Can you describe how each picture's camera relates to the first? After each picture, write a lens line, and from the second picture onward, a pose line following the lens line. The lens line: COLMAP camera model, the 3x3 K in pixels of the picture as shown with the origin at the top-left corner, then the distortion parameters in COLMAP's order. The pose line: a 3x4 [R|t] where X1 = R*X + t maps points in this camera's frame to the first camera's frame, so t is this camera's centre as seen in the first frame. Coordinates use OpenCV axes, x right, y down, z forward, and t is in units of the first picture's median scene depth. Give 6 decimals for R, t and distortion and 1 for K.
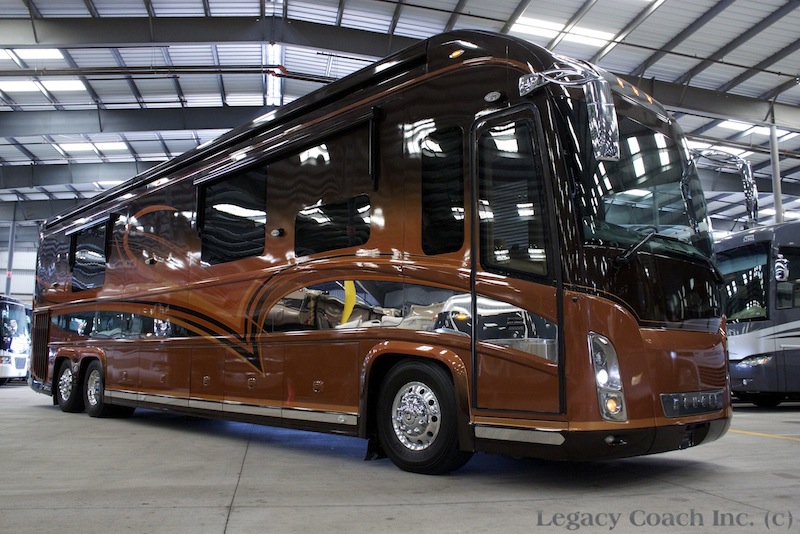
lens RADIAL K [[708.7, 0, 400.0], [0, 708.7, 267.0], [0, 0, 1]] dist [-0.173073, 0.175811]
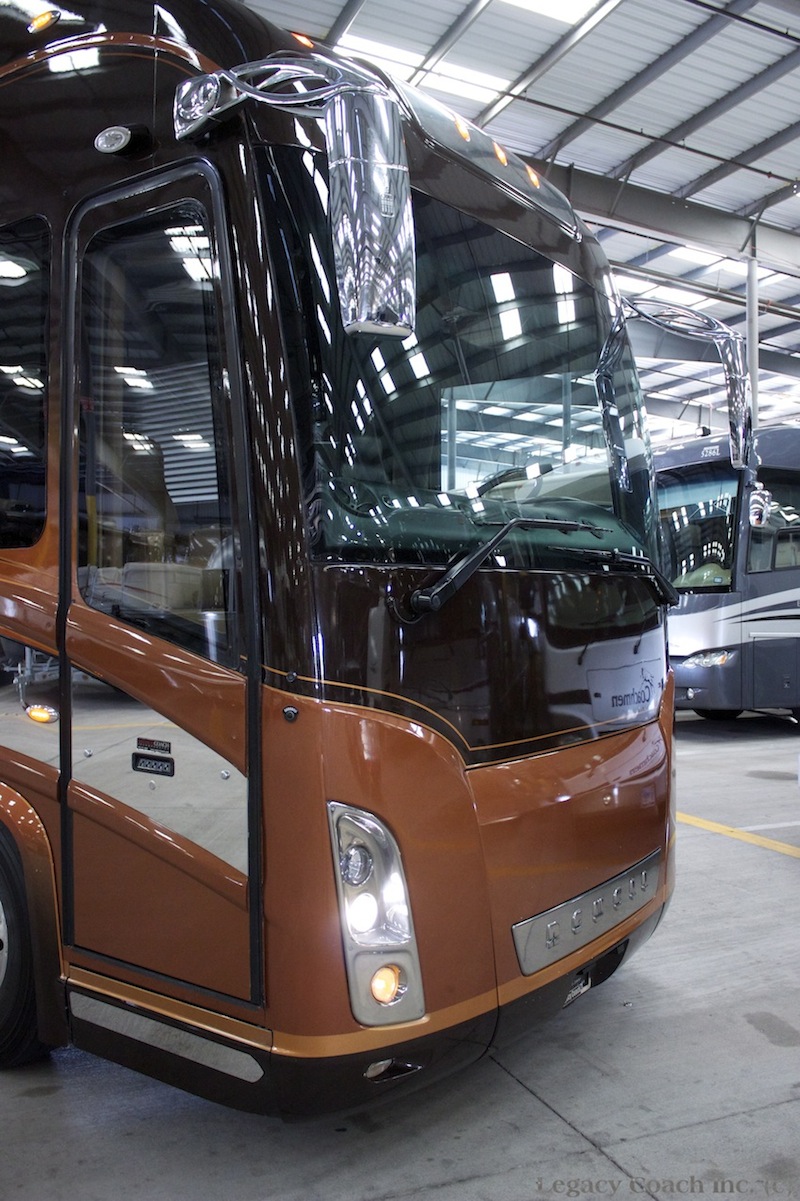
lens RADIAL K [[1064.0, 0, 400.0], [0, 1064.0, 600.5], [0, 0, 1]] dist [-0.173073, 0.175811]
pose [[0.980199, 0.000712, 0.198013, 0.051715], [-0.028680, 0.989959, 0.138412, -0.024214], [-0.195926, -0.141350, 0.970378, 0.121484]]
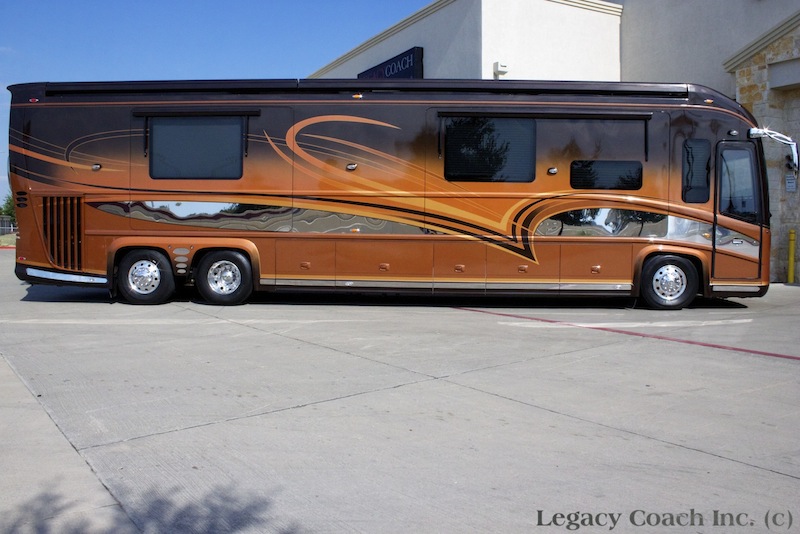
lens RADIAL K [[708.7, 0, 400.0], [0, 708.7, 267.0], [0, 0, 1]] dist [-0.173073, 0.175811]
pose [[0.718840, -0.034973, 0.694295, -0.604530], [-0.104572, 0.981930, 0.157730, -0.019541], [-0.687265, -0.185987, 0.702193, 0.051011]]
